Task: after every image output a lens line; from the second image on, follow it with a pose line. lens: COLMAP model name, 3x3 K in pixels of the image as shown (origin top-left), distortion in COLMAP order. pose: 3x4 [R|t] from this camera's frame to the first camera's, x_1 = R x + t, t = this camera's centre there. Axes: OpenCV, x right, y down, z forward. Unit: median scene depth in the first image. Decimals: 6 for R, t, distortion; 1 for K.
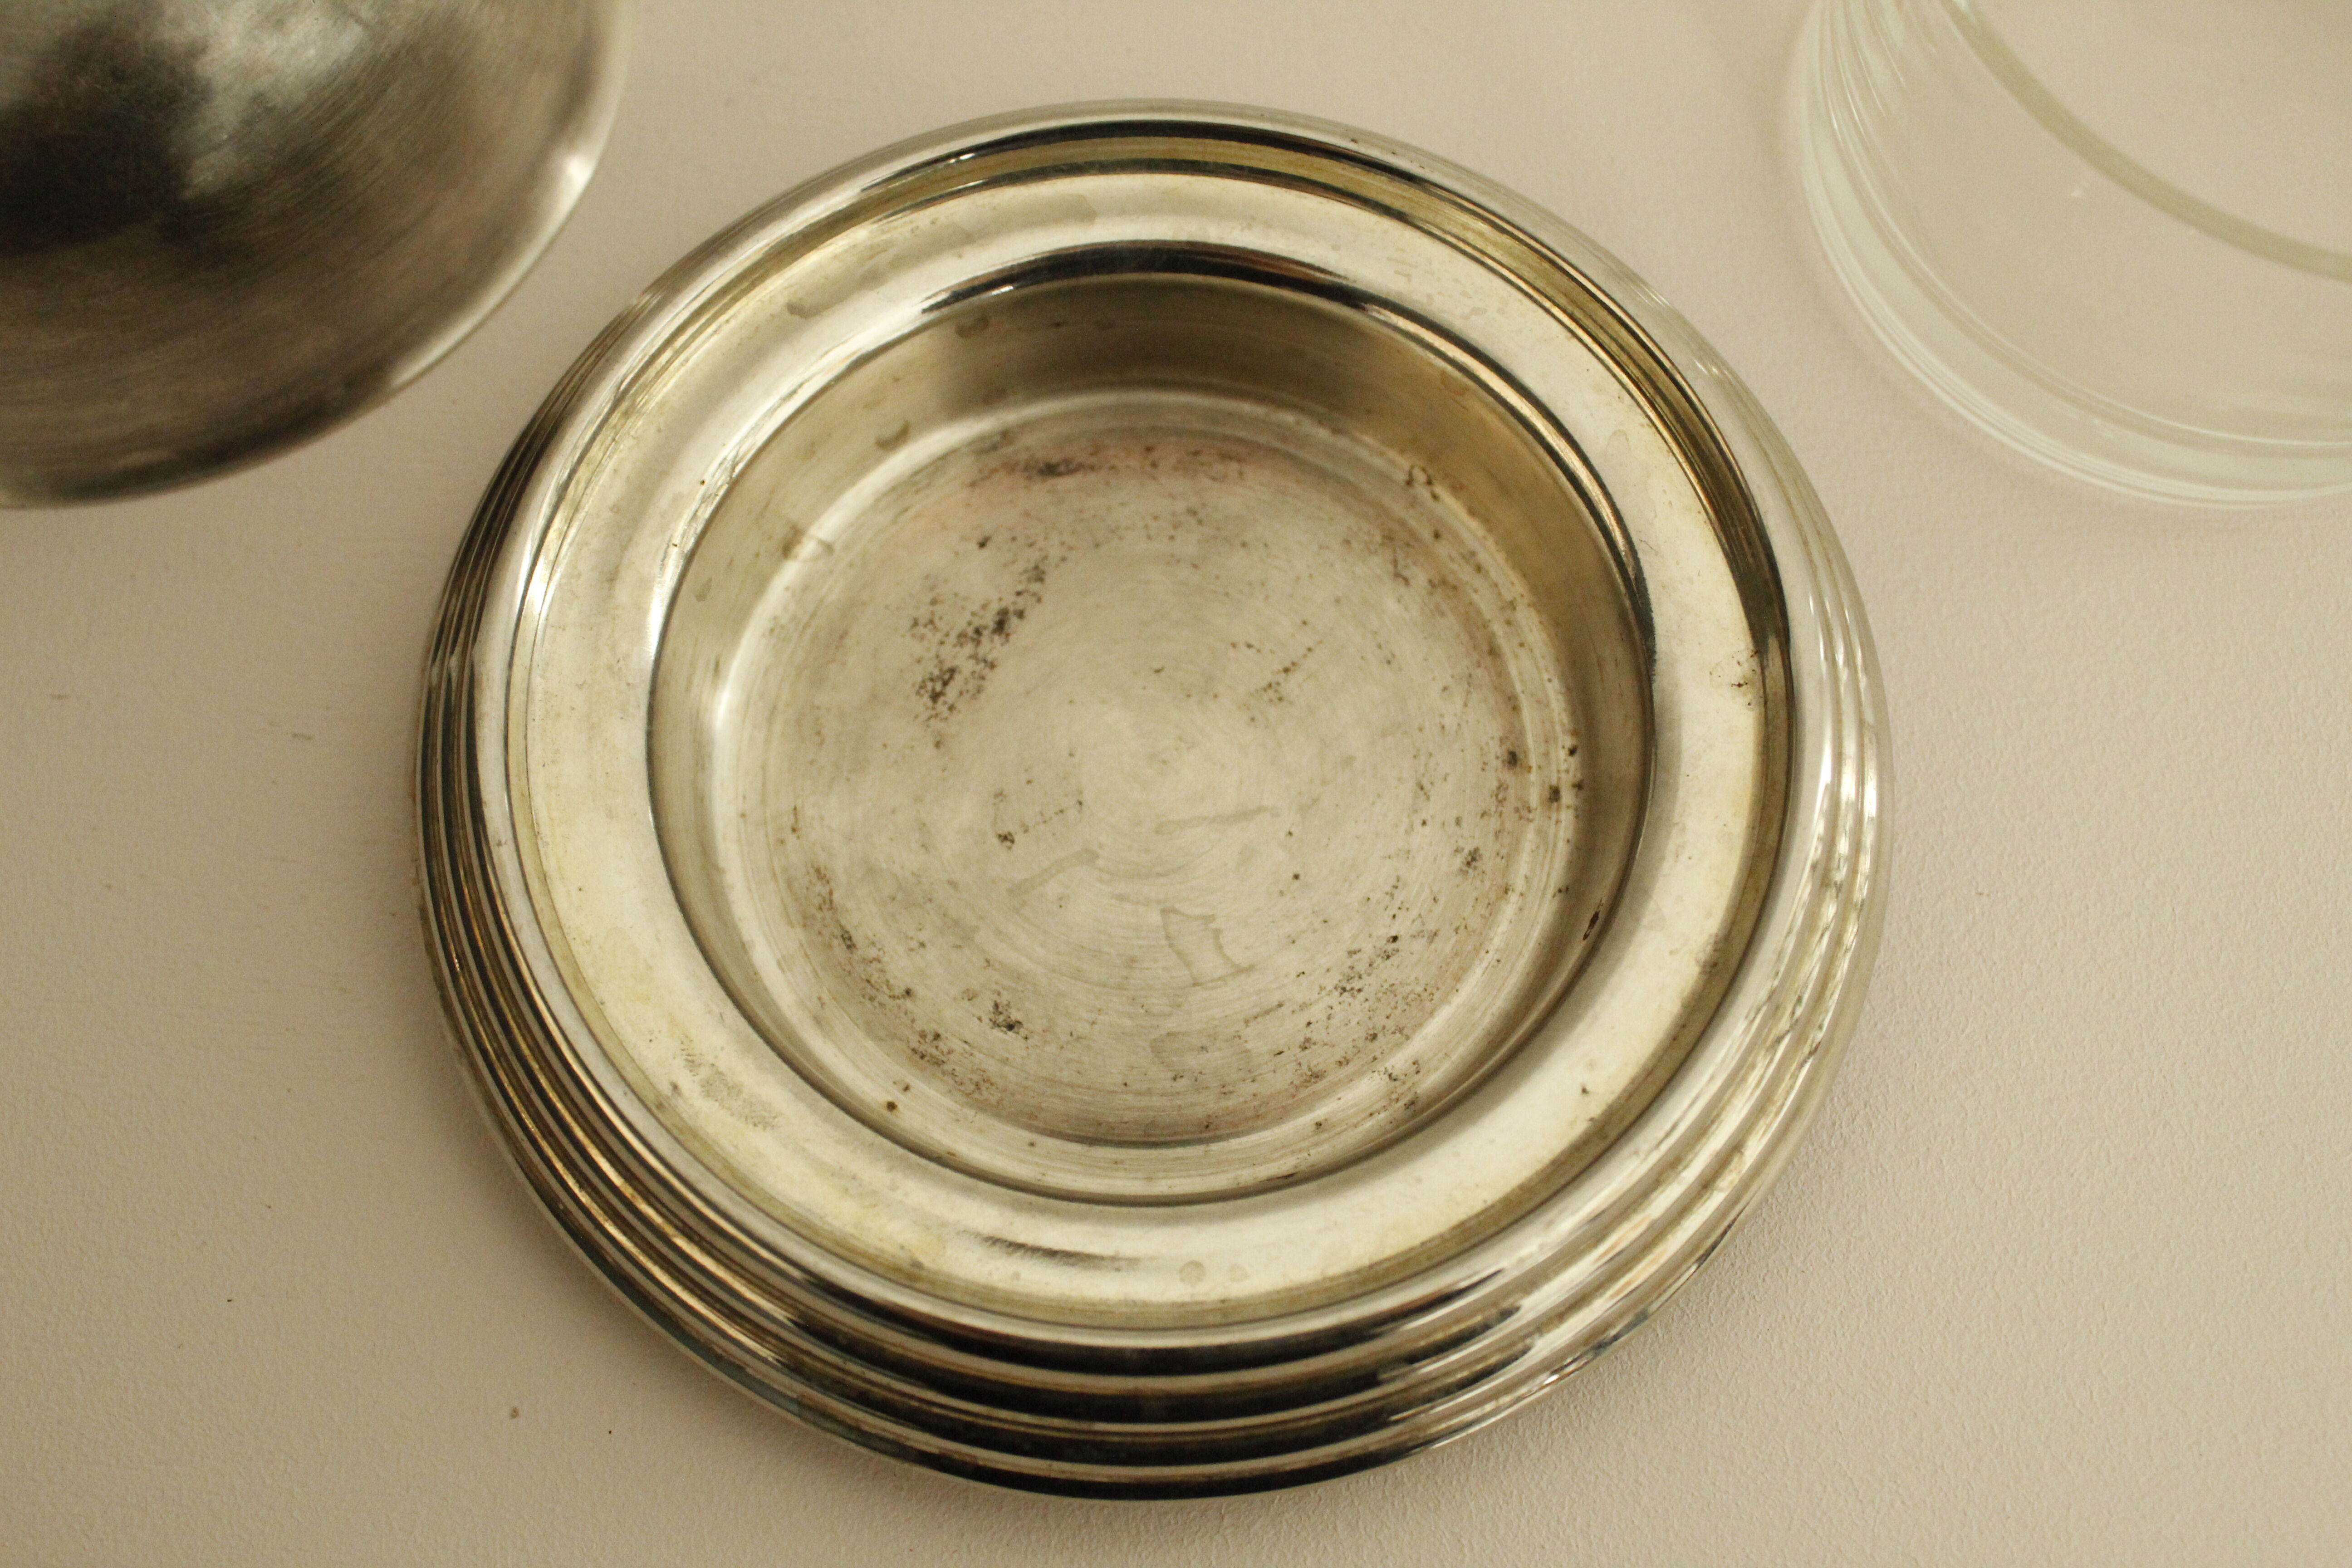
lens RADIAL K [[2729.9, 0, 1176.0], [0, 2729.9, 784.0], [0, 0, 1]] dist [-0.070131, 0.028195]
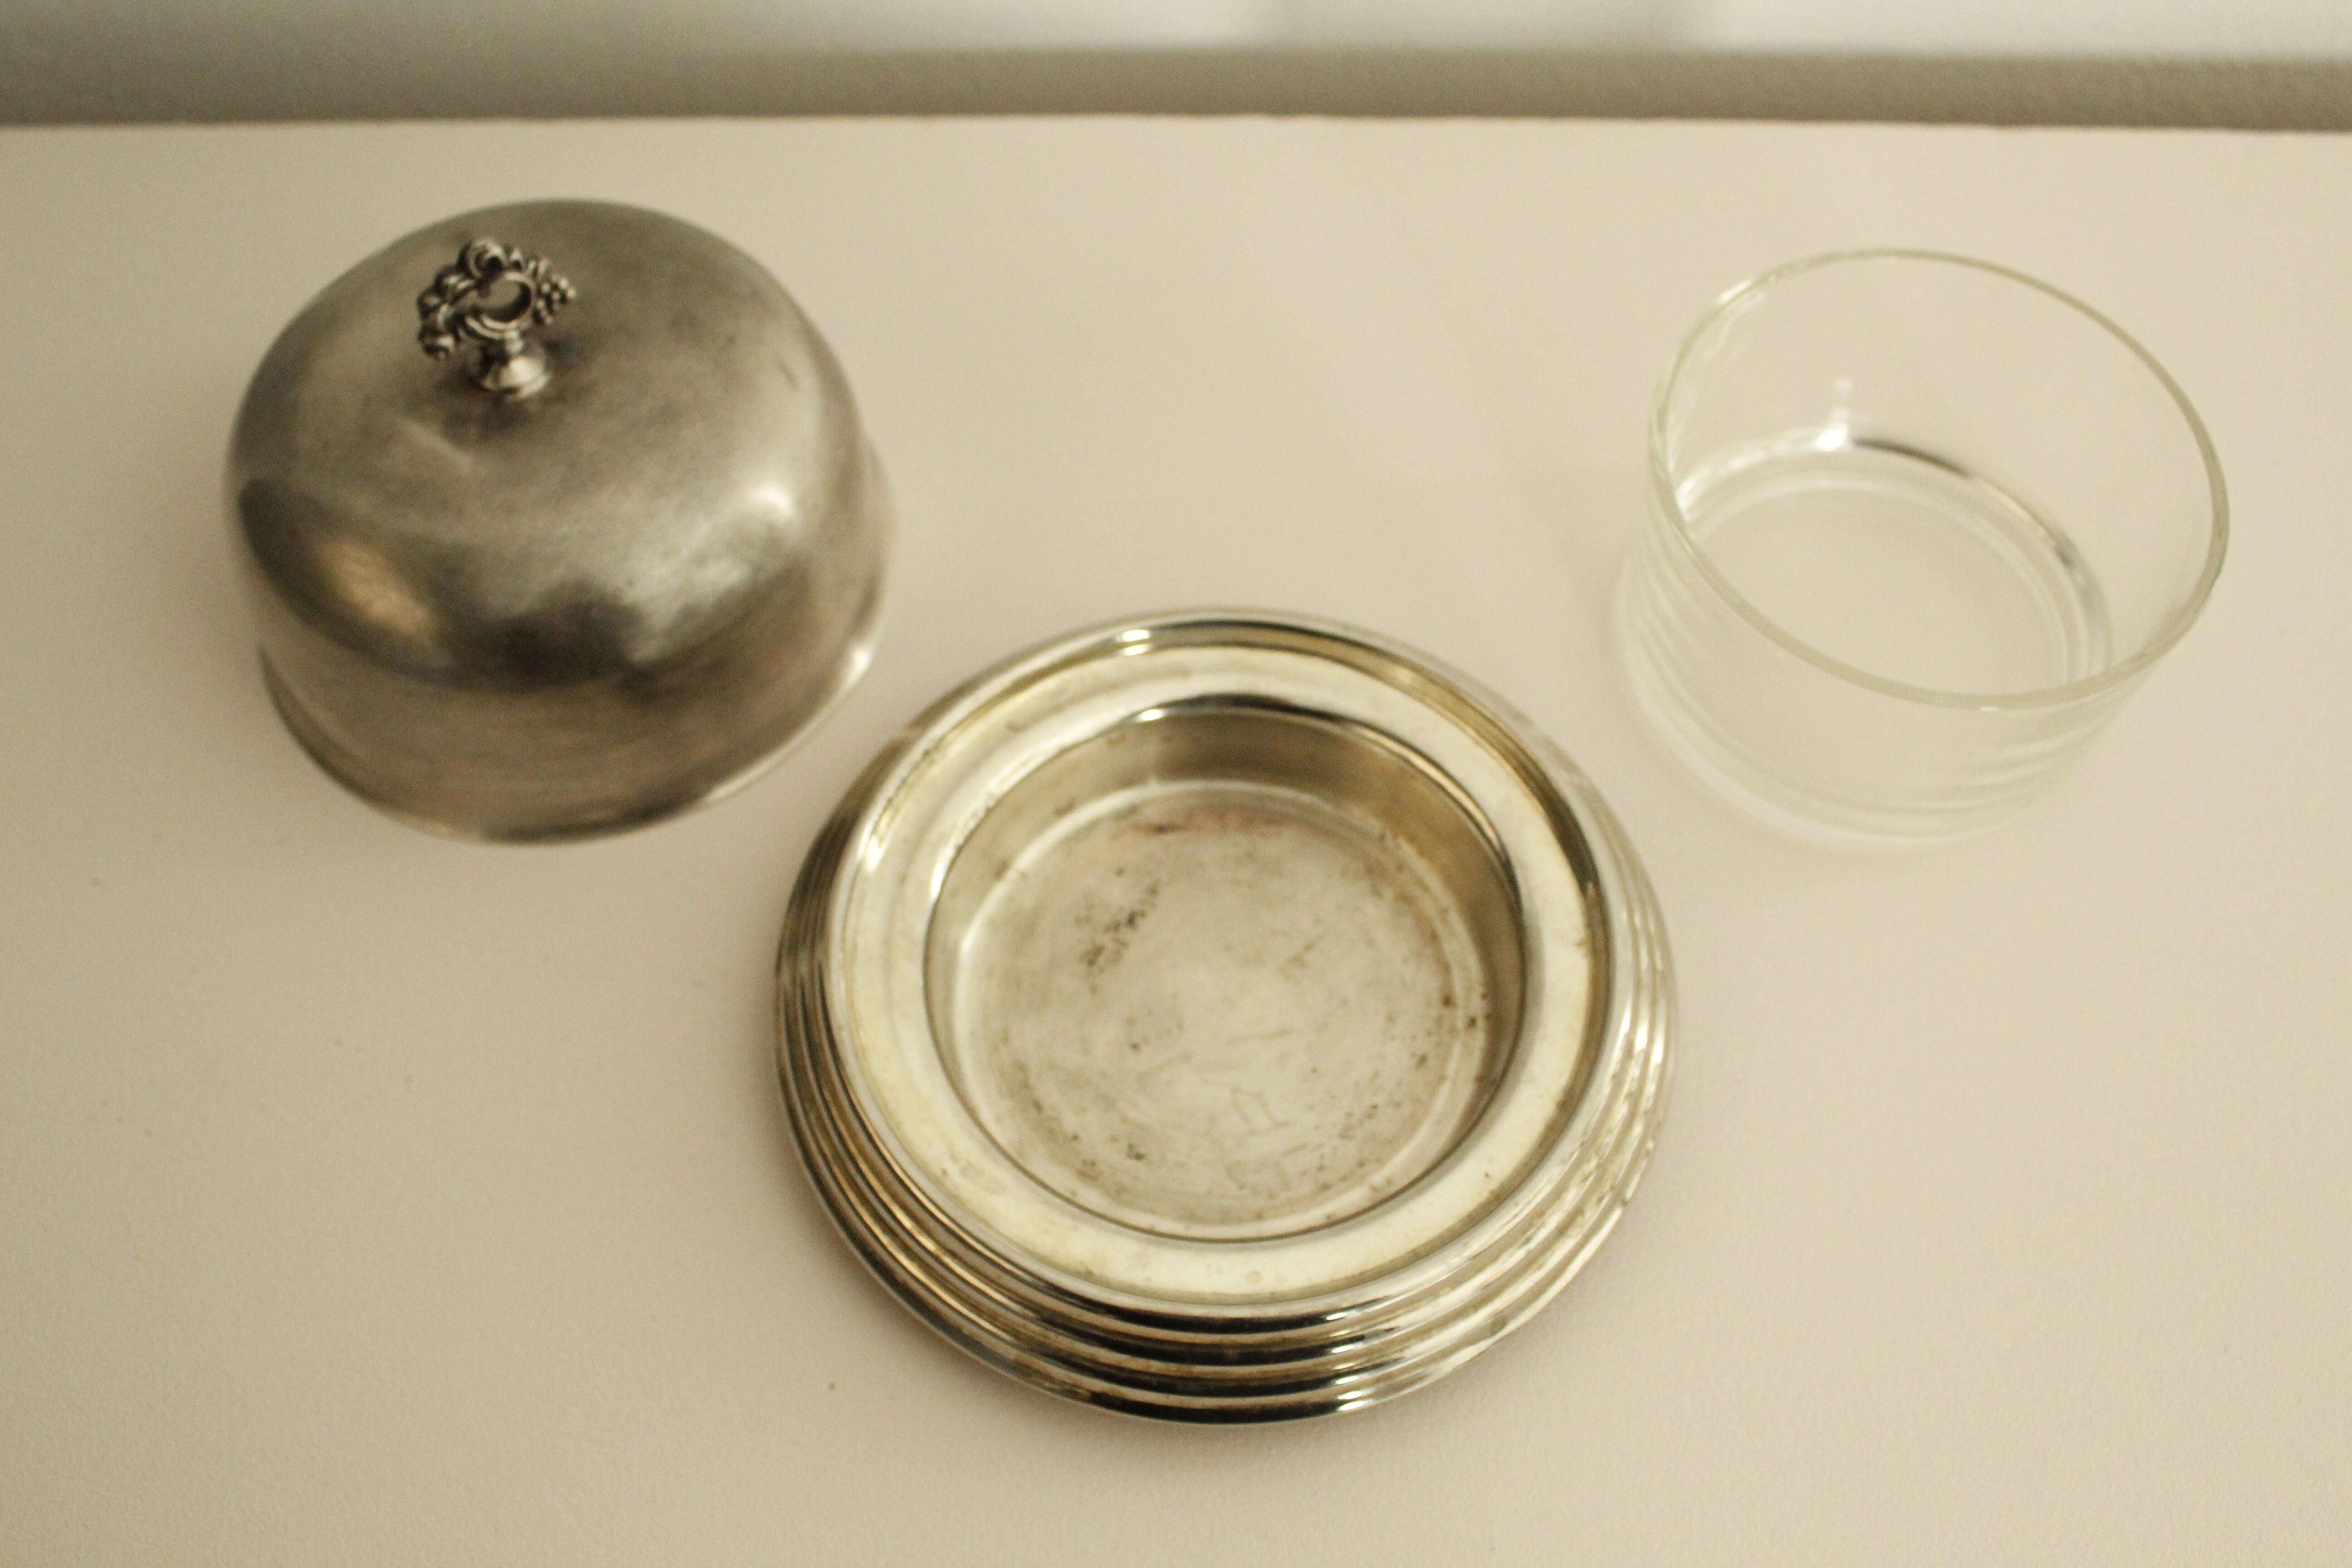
lens RADIAL K [[2742.7, 0, 1176.0], [0, 2742.7, 784.0], [0, 0, 1]] dist [-0.008630, -0.002656]
pose [[0.999987, 0.004710, -0.002067, -0.035393], [-0.005032, 0.979091, -0.203360, 0.199510], [0.001066, 0.203368, 0.979102, -0.633123]]
